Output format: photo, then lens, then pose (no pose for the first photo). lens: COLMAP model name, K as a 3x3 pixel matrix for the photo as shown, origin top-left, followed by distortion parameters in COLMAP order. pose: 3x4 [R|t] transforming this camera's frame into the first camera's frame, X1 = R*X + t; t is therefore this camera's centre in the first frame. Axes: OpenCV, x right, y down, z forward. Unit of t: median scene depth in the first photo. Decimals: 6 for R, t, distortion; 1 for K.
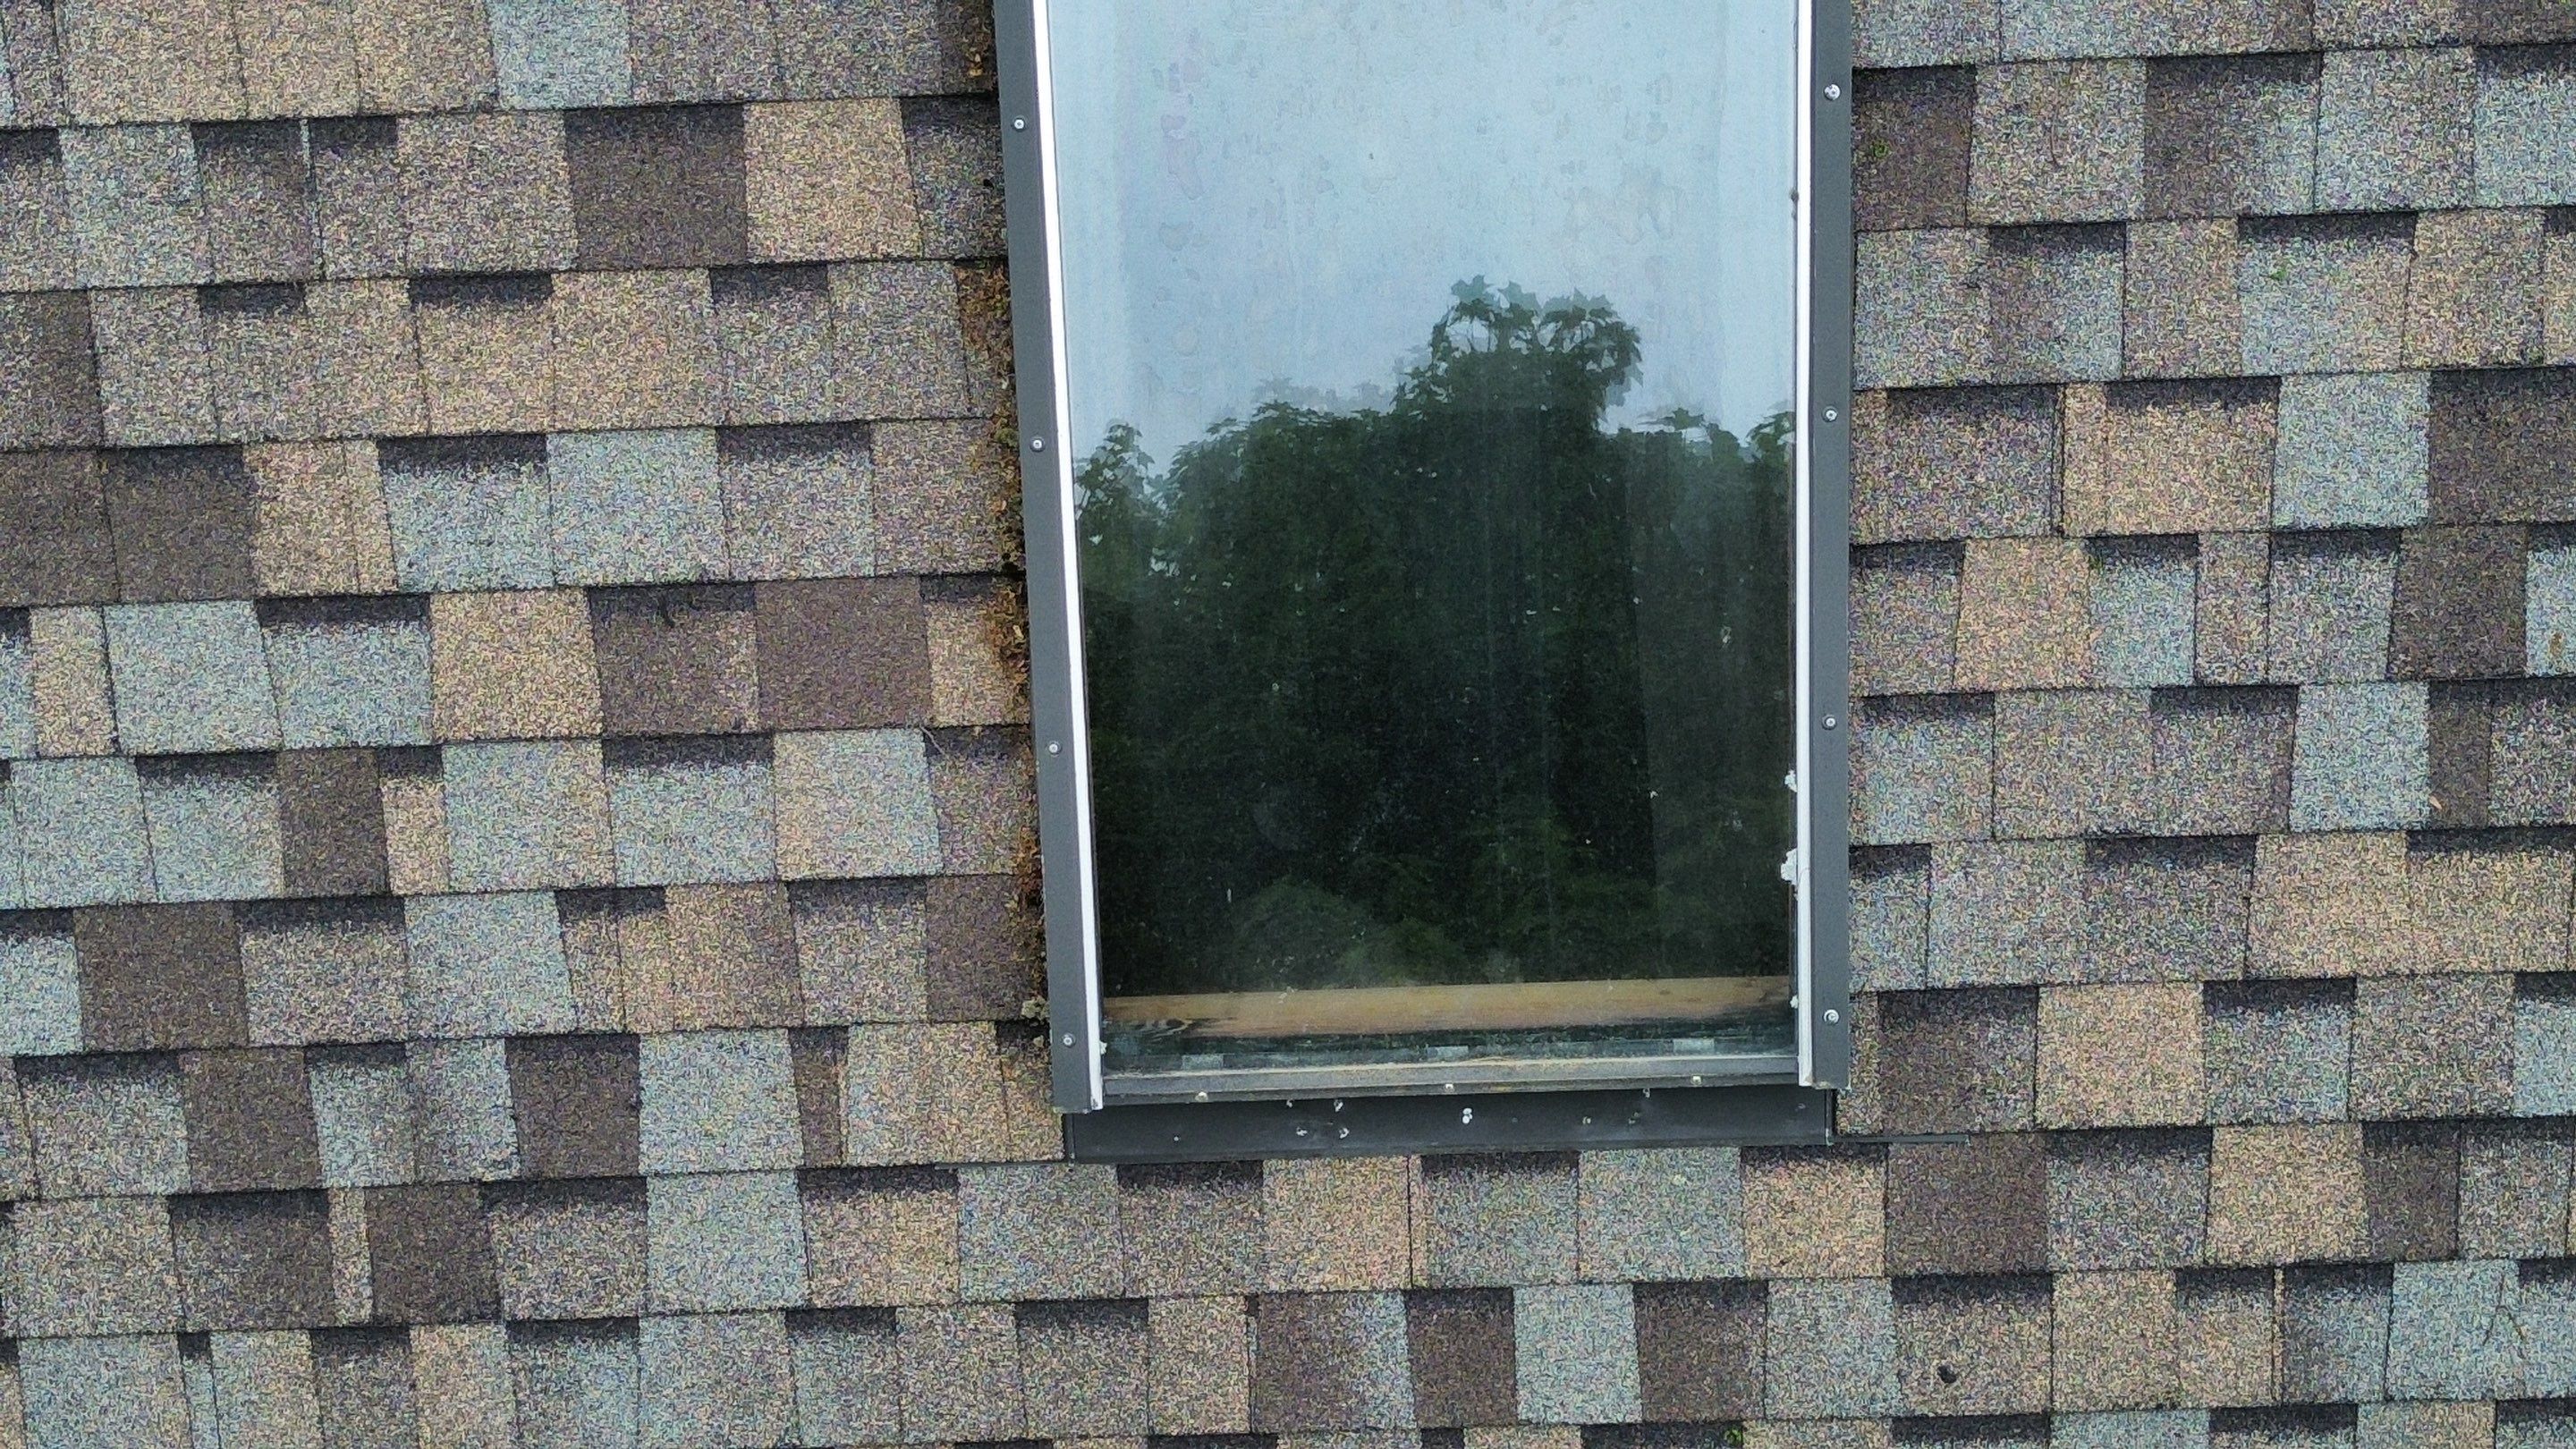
lens RADIAL K [[3629.2, 0, 1283.2], [0, 3629.2, 720.5], [0, 0, 1]] dist [0.193723, -0.606040]
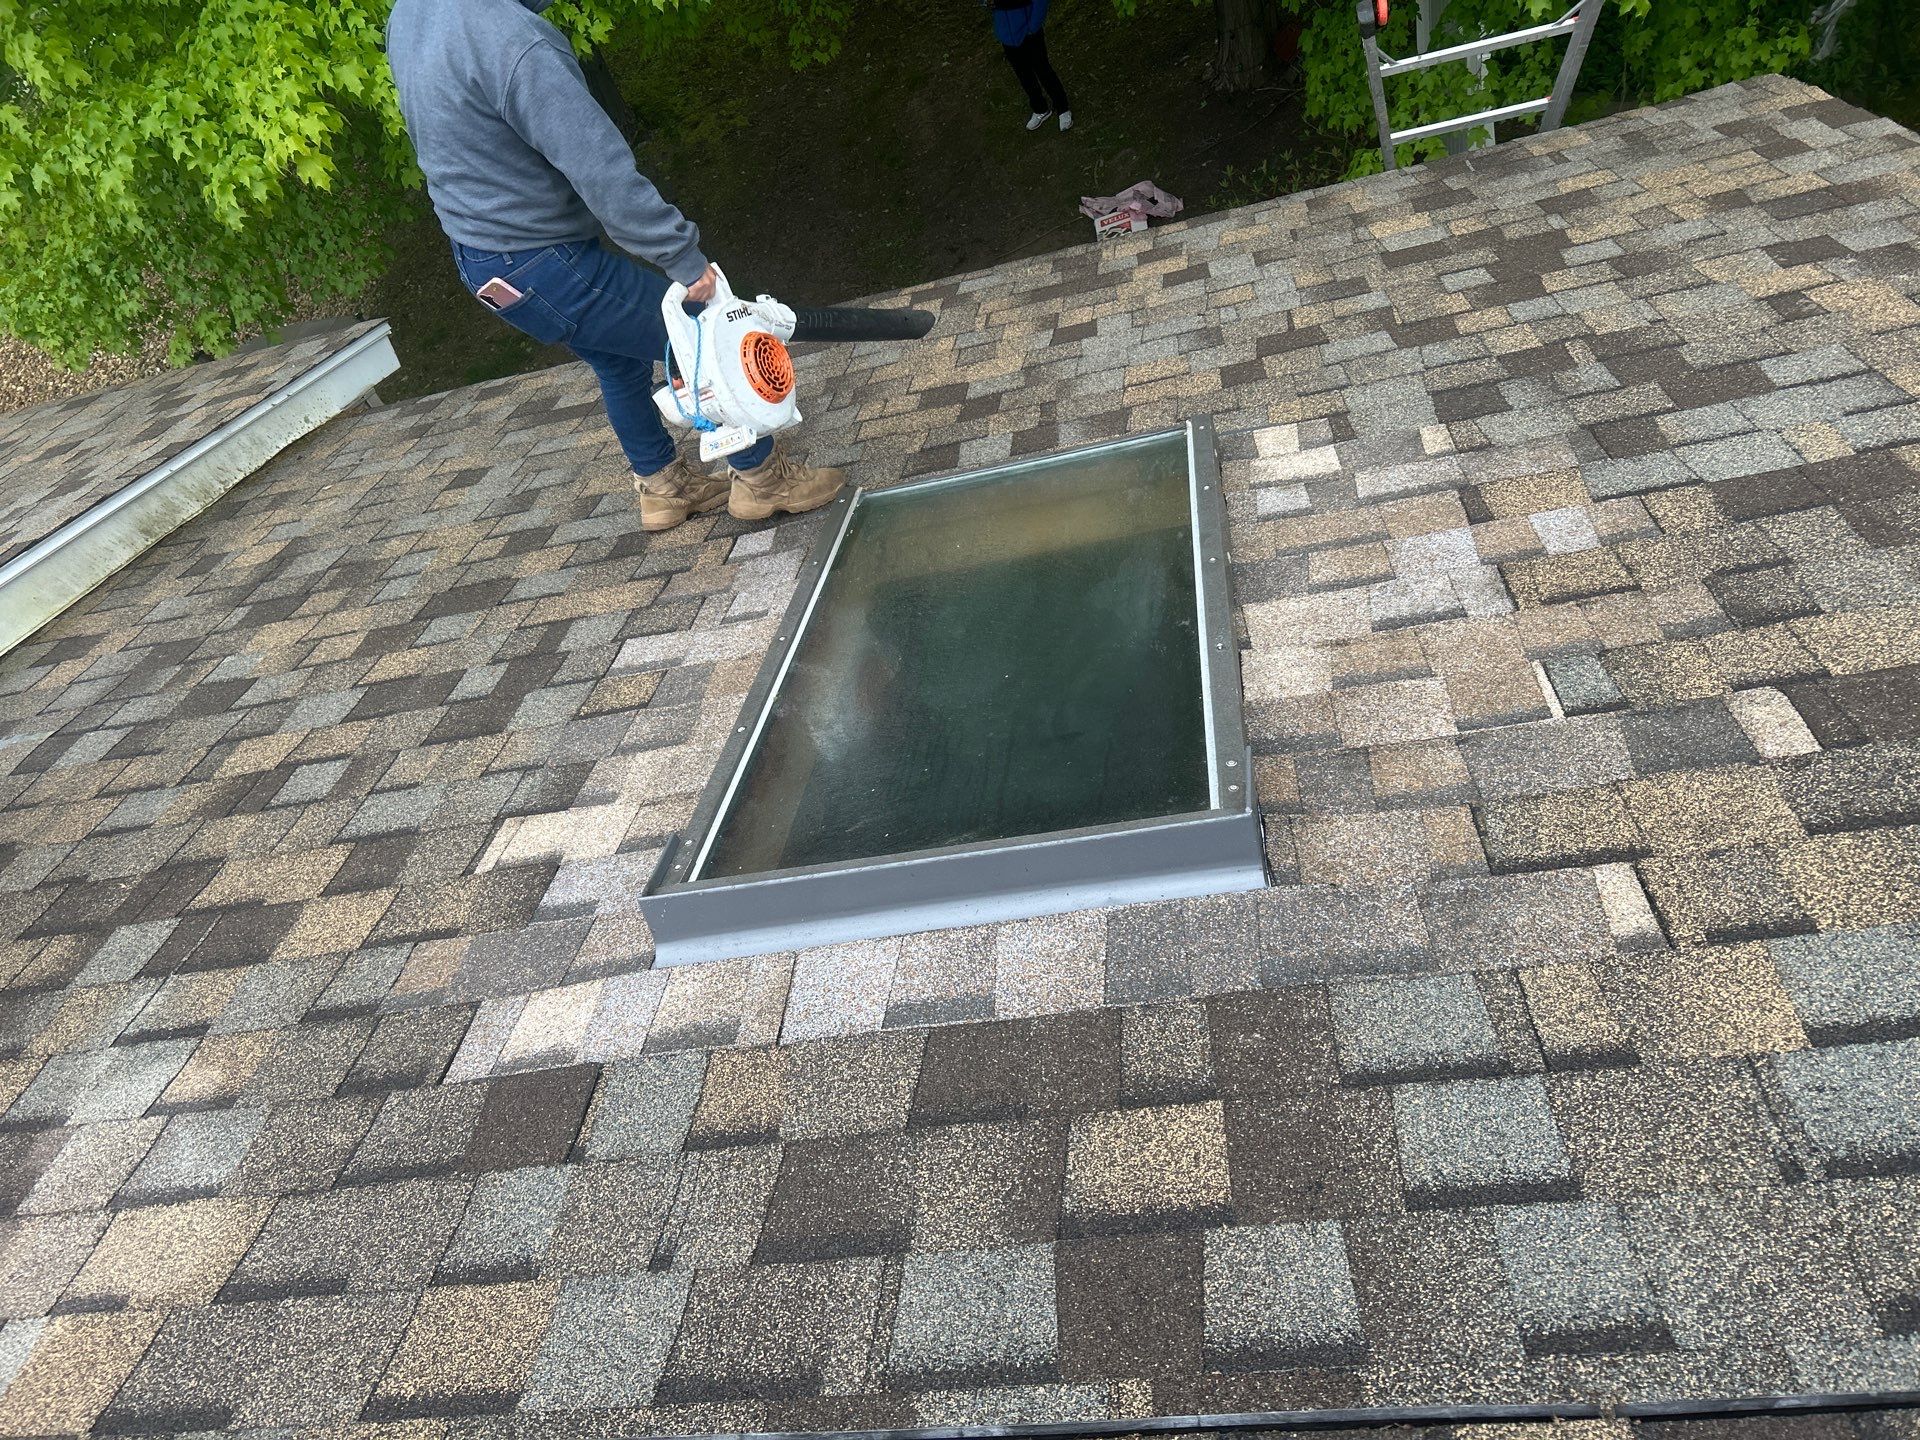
lens RADIAL K [[1438.7, 0, 960.0], [0, 1438.7, 720.0], [0, 0, 1]] dist [0.038854, -0.043258]
pose [[-0.958857, 0.133408, 0.250590, -0.107844], [0.081297, -0.716697, 0.692630, -0.583553], [0.271999, 0.684505, 0.676364, 0.536435]]
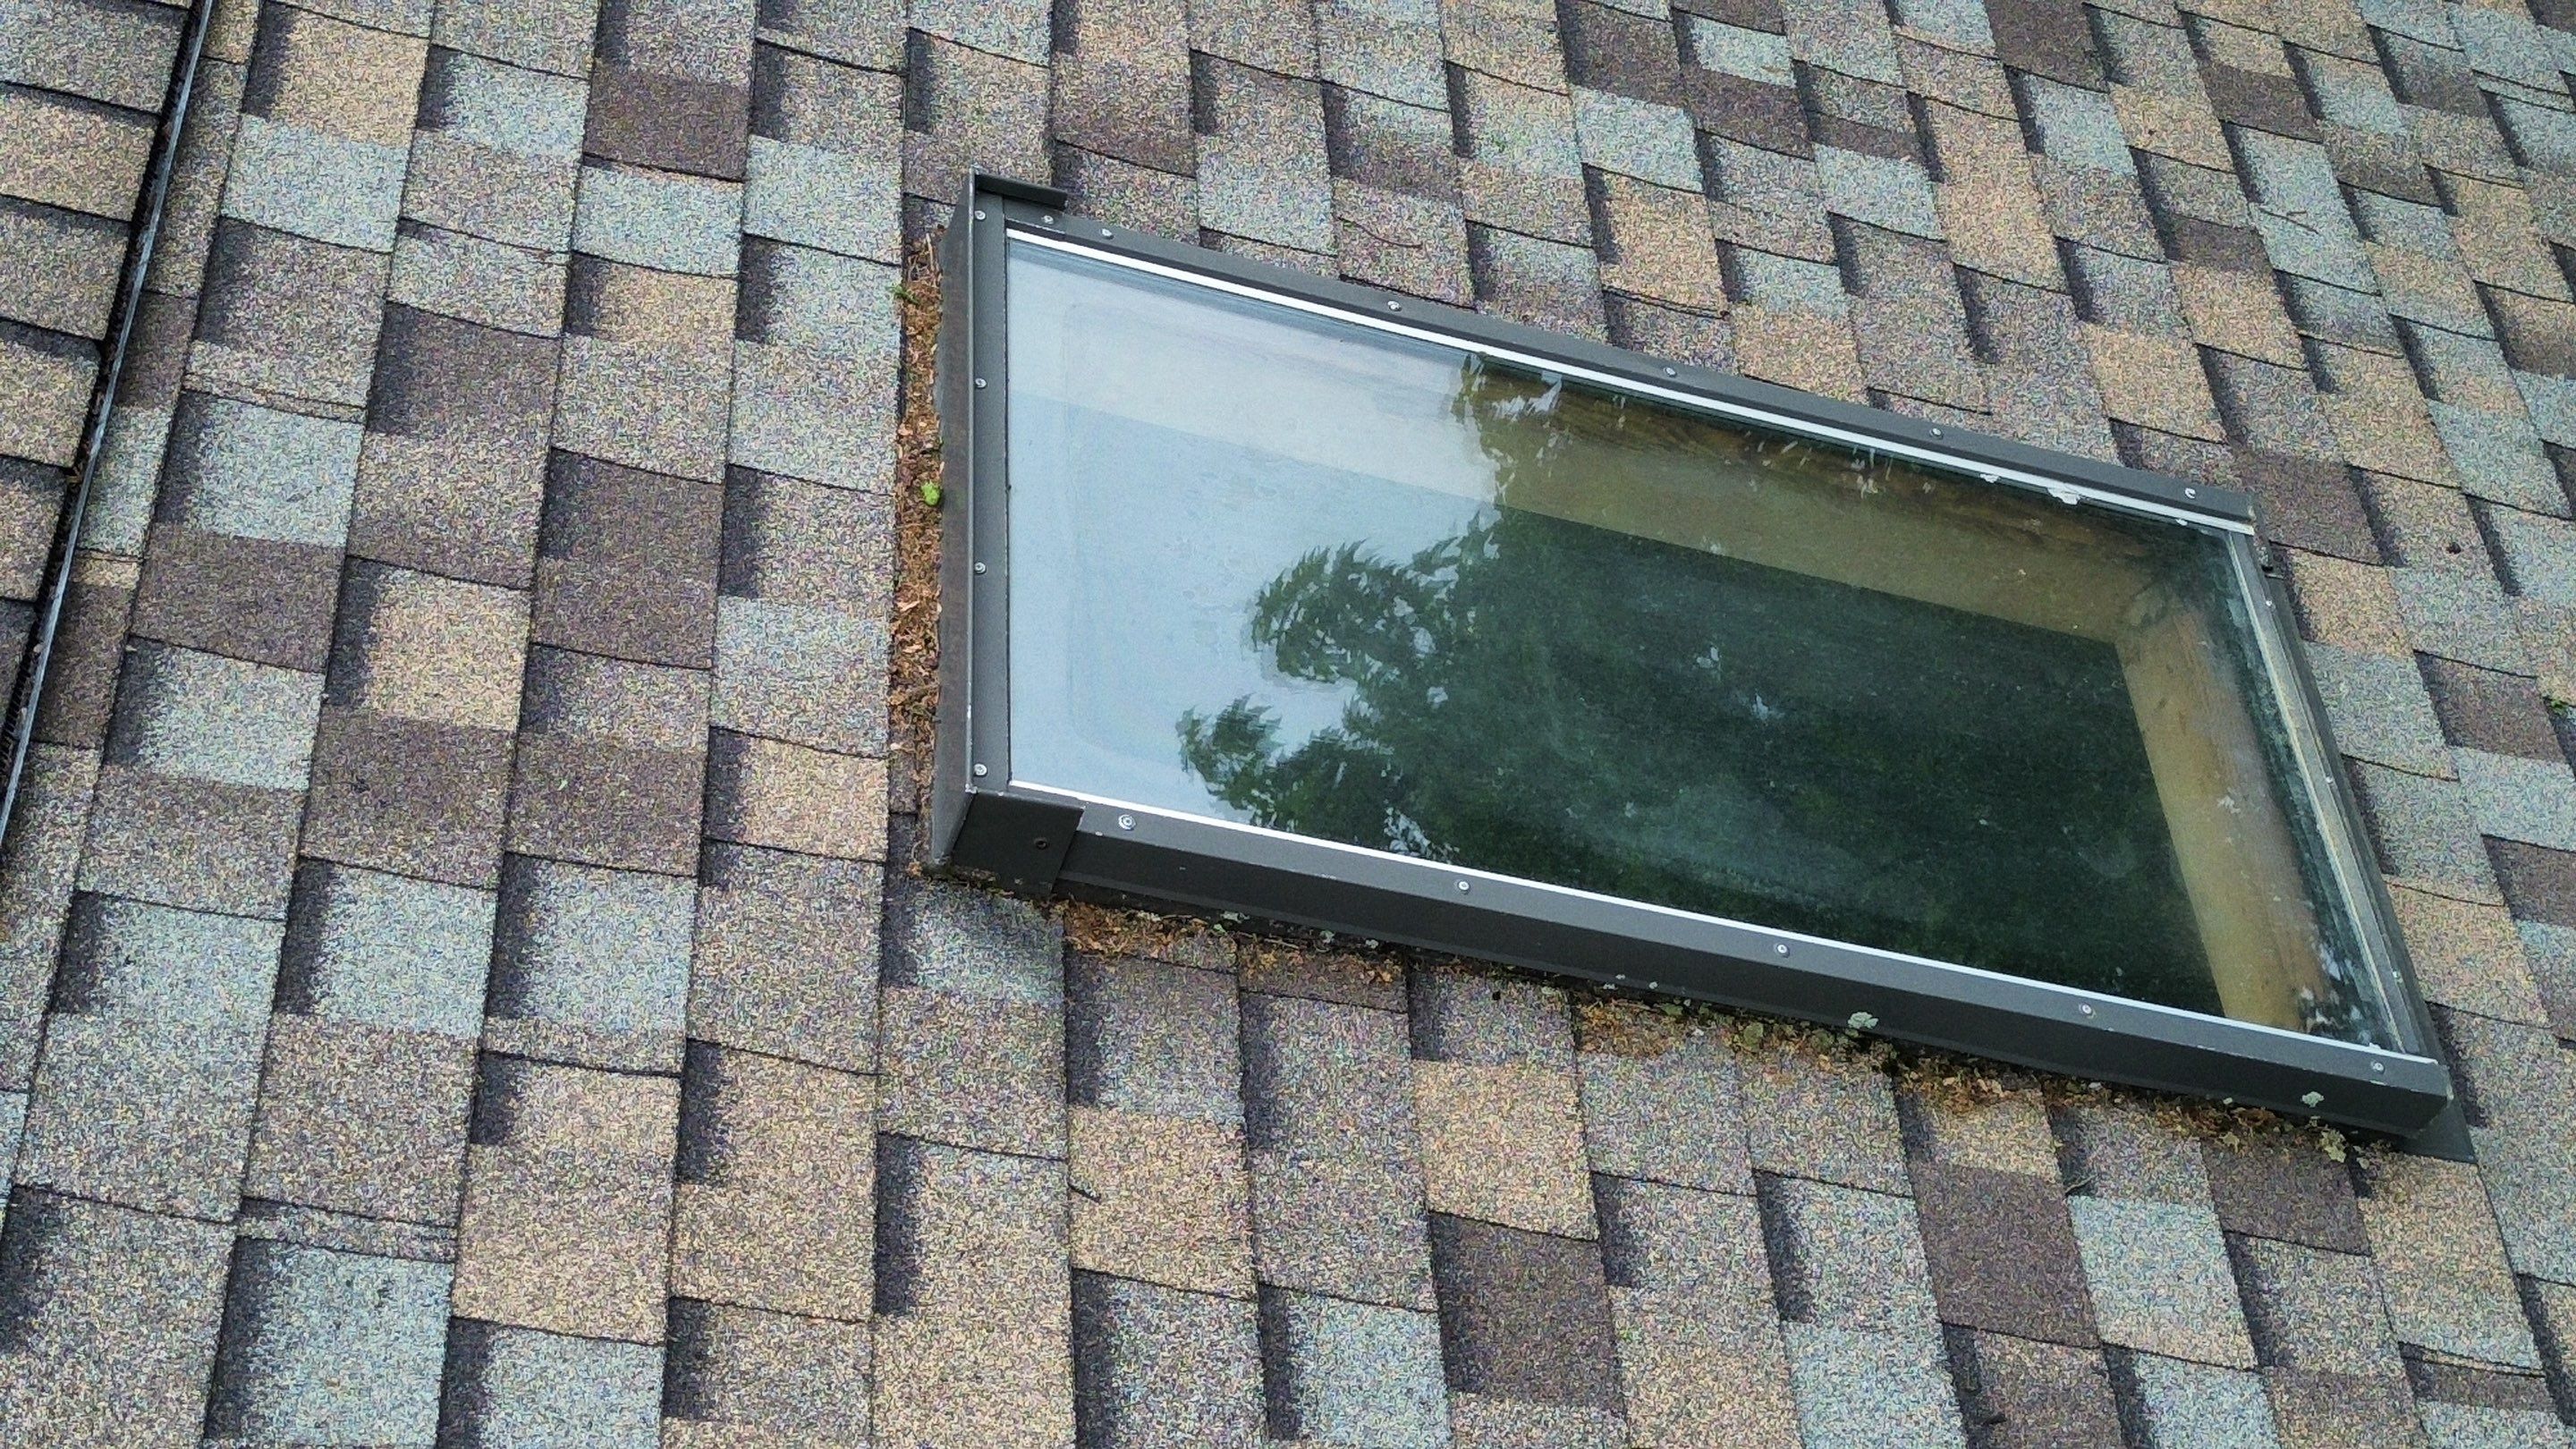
lens RADIAL K [[3629.2, 0, 1283.2], [0, 3629.2, 720.5], [0, 0, 1]] dist [0.193723, -0.606040]
pose [[-0.022686, -0.726504, 0.686788, -0.625159], [0.994245, 0.055548, 0.091602, -0.275928], [-0.104699, 0.684913, 0.721063, 0.299577]]
